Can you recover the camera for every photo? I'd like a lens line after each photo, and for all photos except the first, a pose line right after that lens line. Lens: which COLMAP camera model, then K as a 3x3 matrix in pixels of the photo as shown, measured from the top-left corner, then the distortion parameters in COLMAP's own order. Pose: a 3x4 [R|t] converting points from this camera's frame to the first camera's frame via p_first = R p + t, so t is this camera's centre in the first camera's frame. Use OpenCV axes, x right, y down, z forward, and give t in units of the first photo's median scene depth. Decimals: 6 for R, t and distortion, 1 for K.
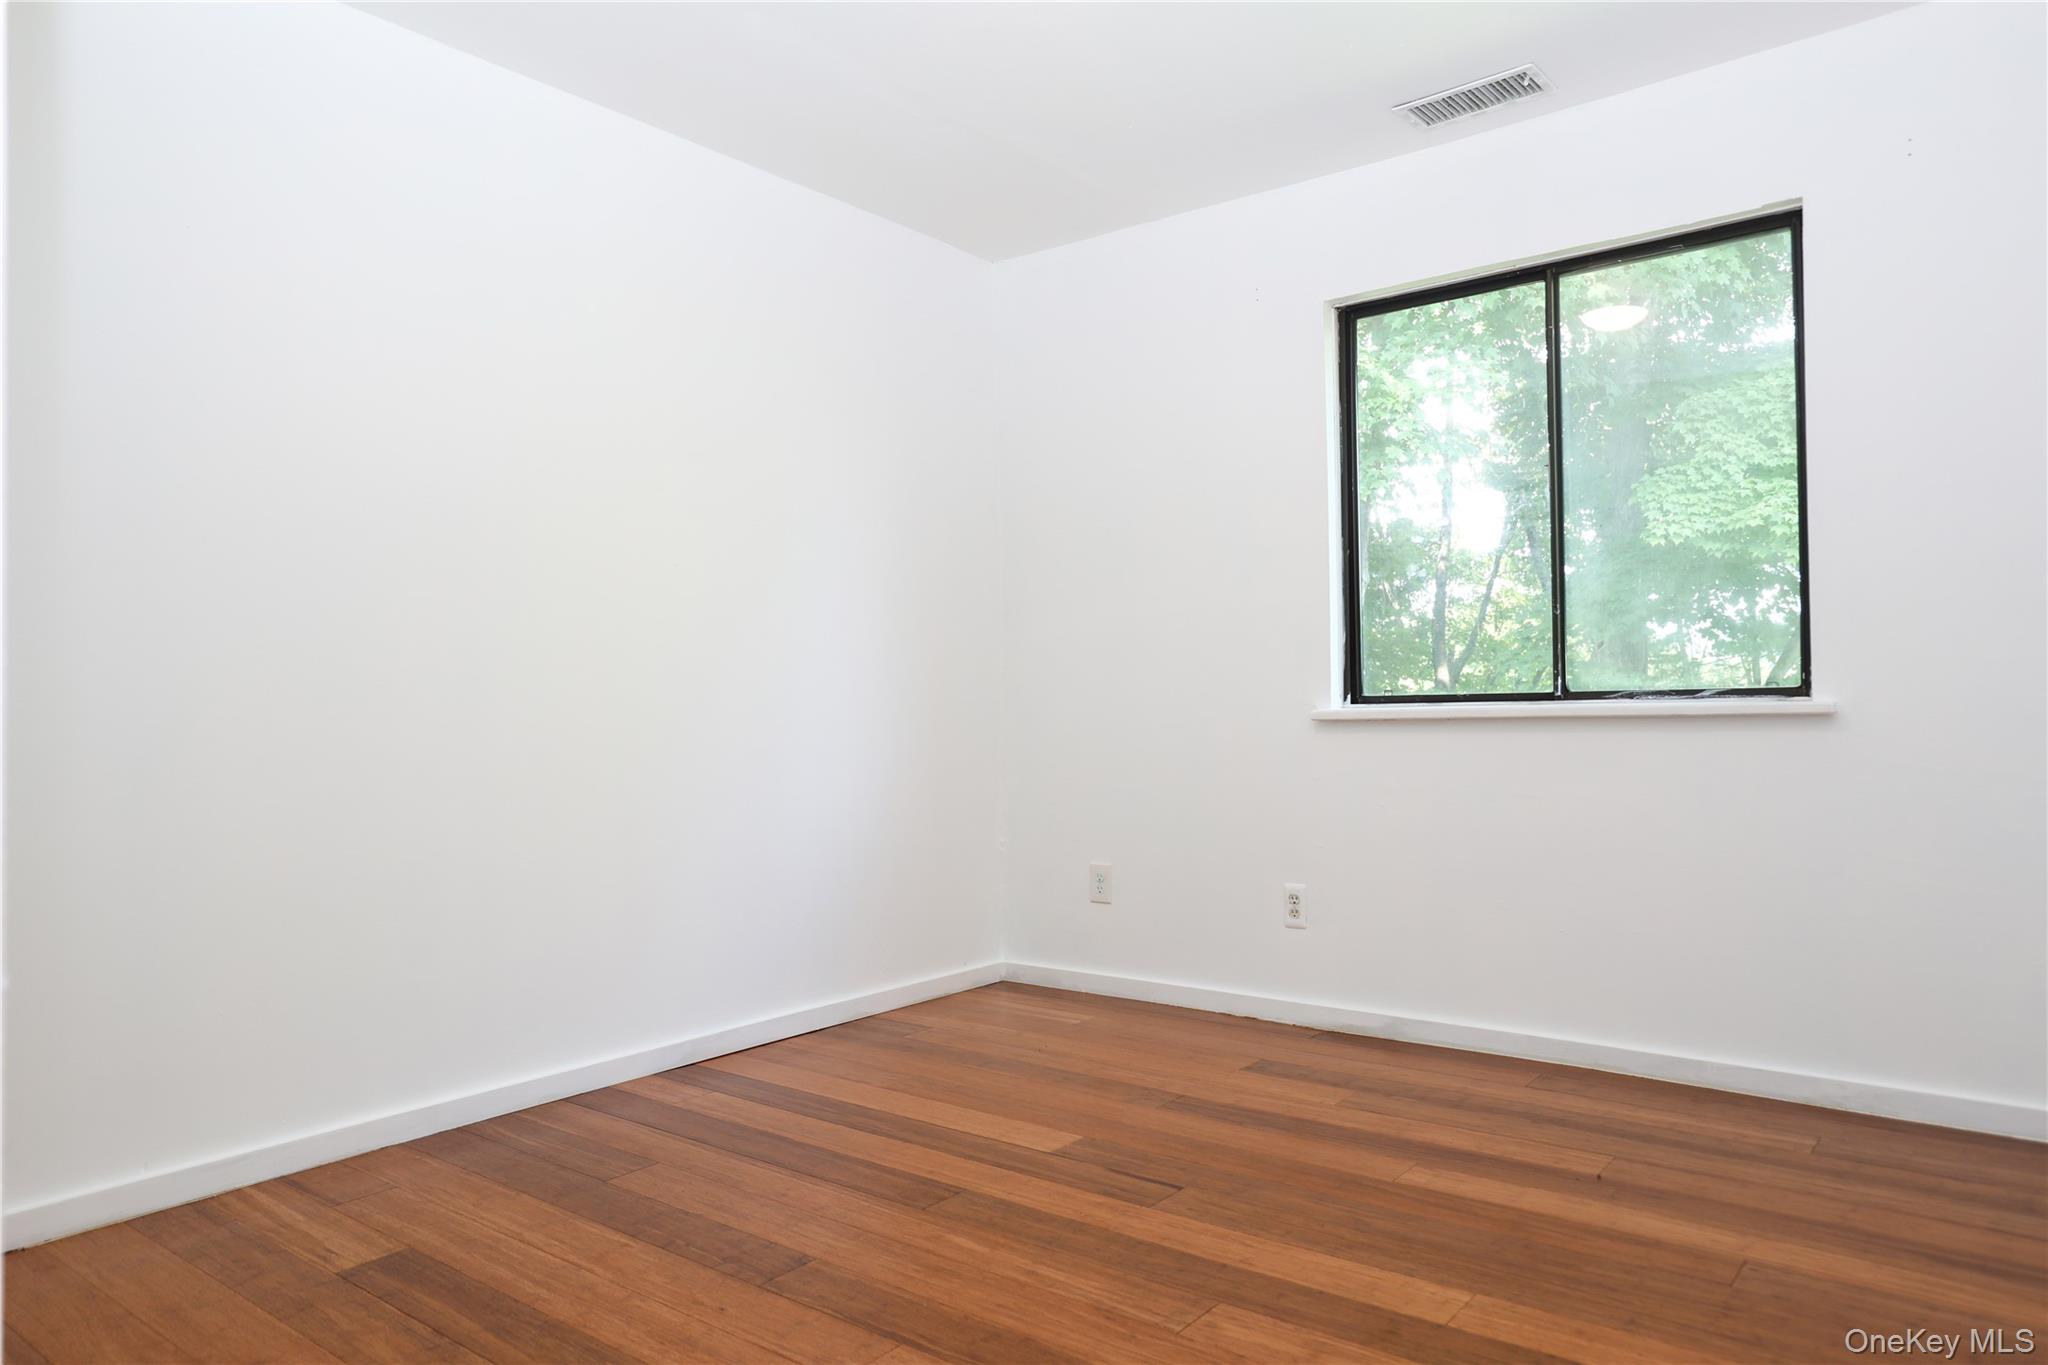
lens RADIAL K [[1321.6, 0, 1025.7], [0, 1321.6, 687.3], [0, 0, 1]] dist [-0.020967, 0.003249]
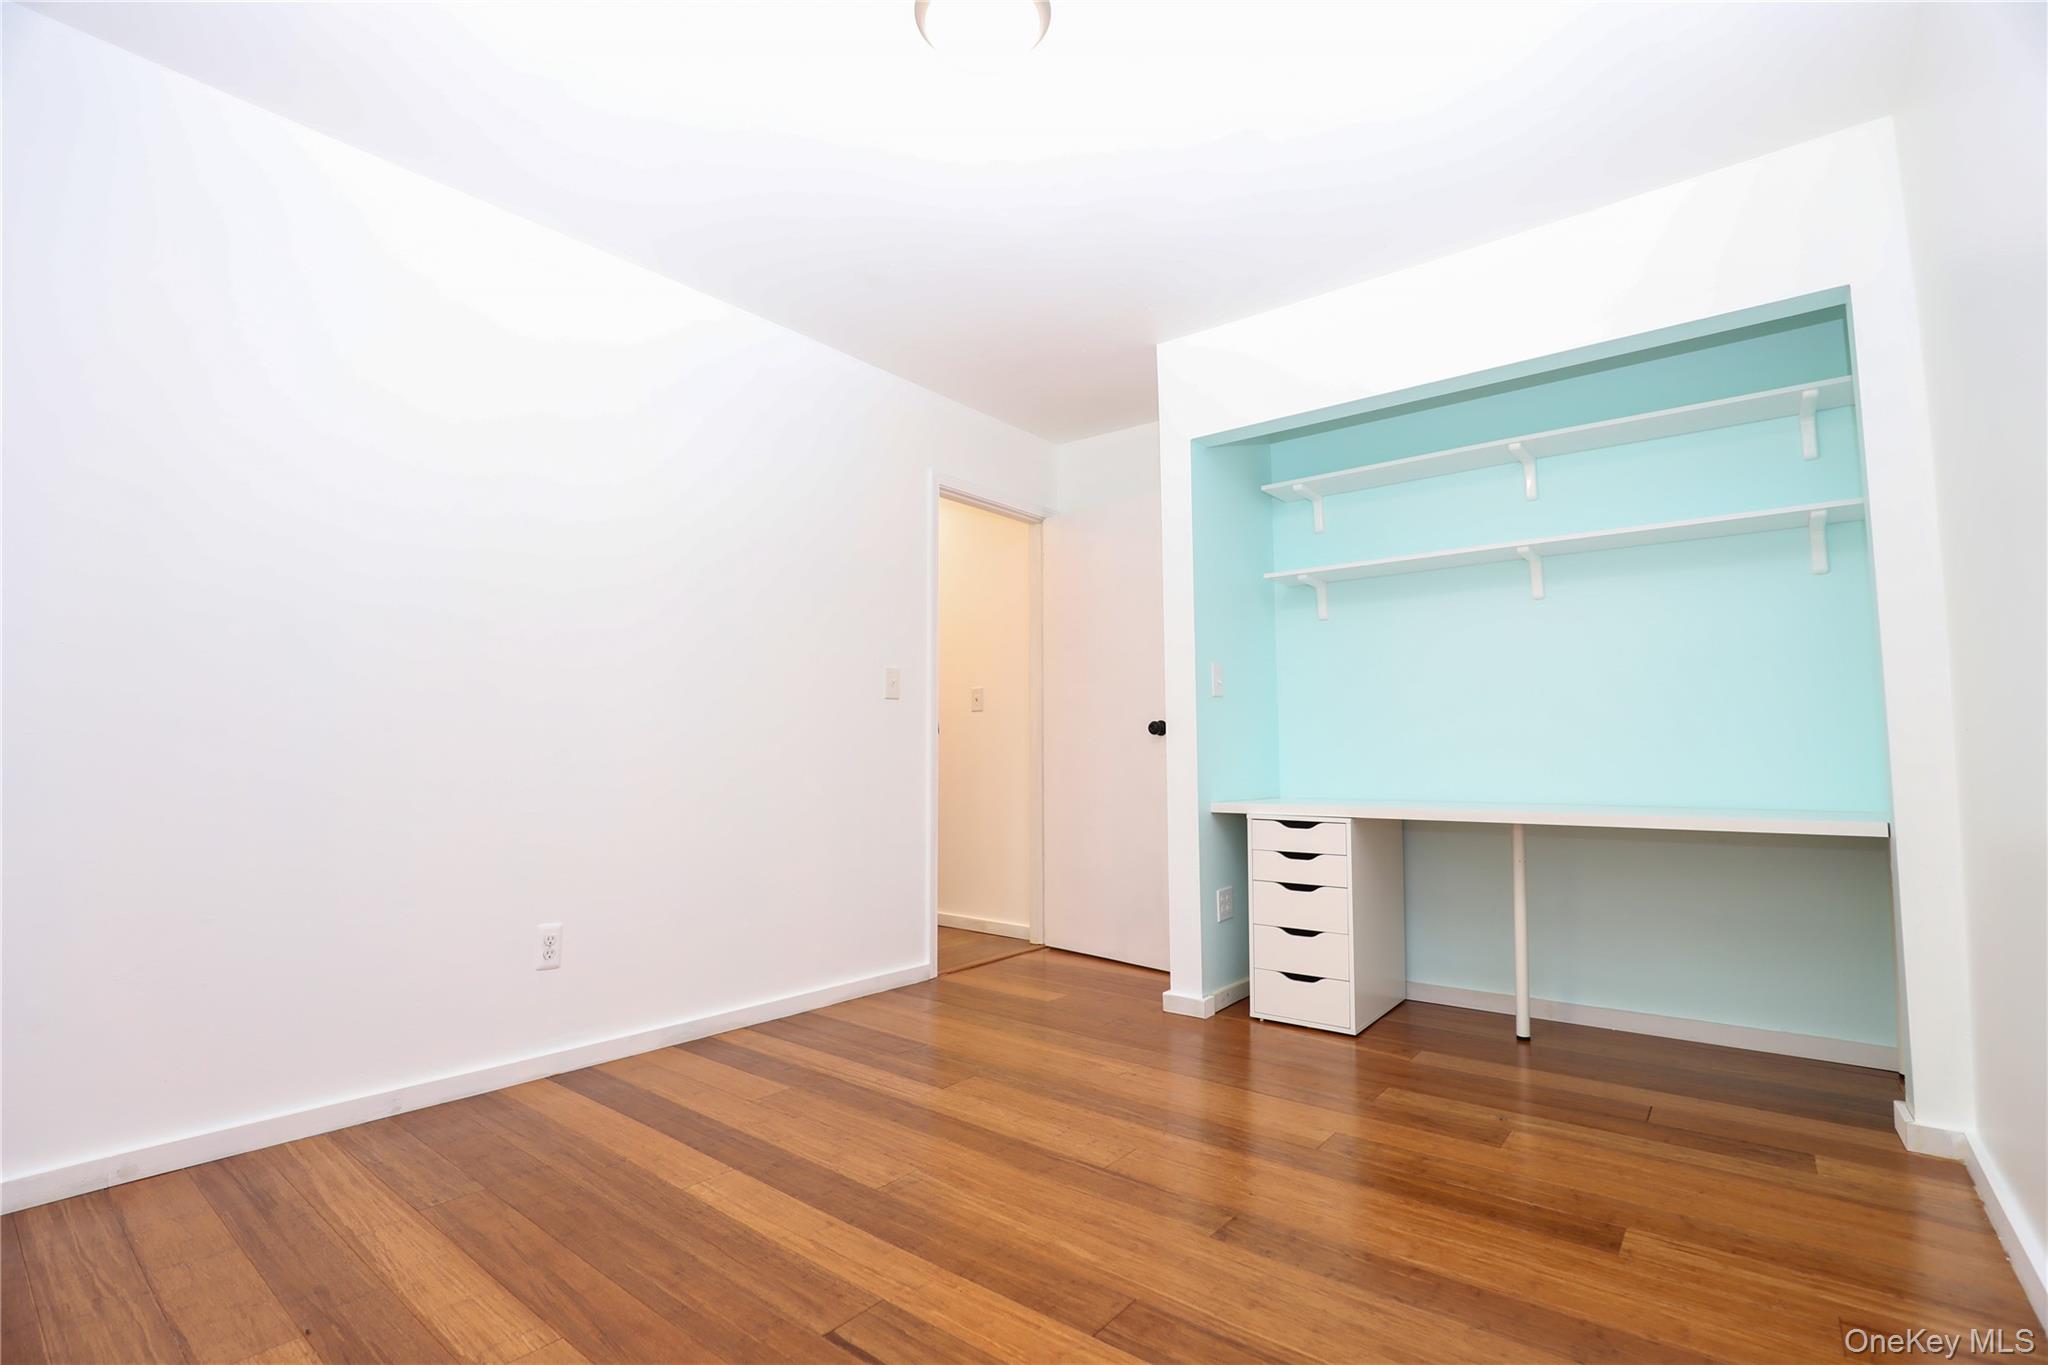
lens RADIAL K [[932.7, 0, 1014.9], [0, 932.7, 689.6], [0, 0, 1]] dist [-0.042799, 0.008925]
pose [[-0.999786, 0.015366, 0.013871, -0.012733], [0.014212, 0.996711, -0.079788, 0.036248], [-0.015052, -0.079573, -0.996715, 1.830222]]
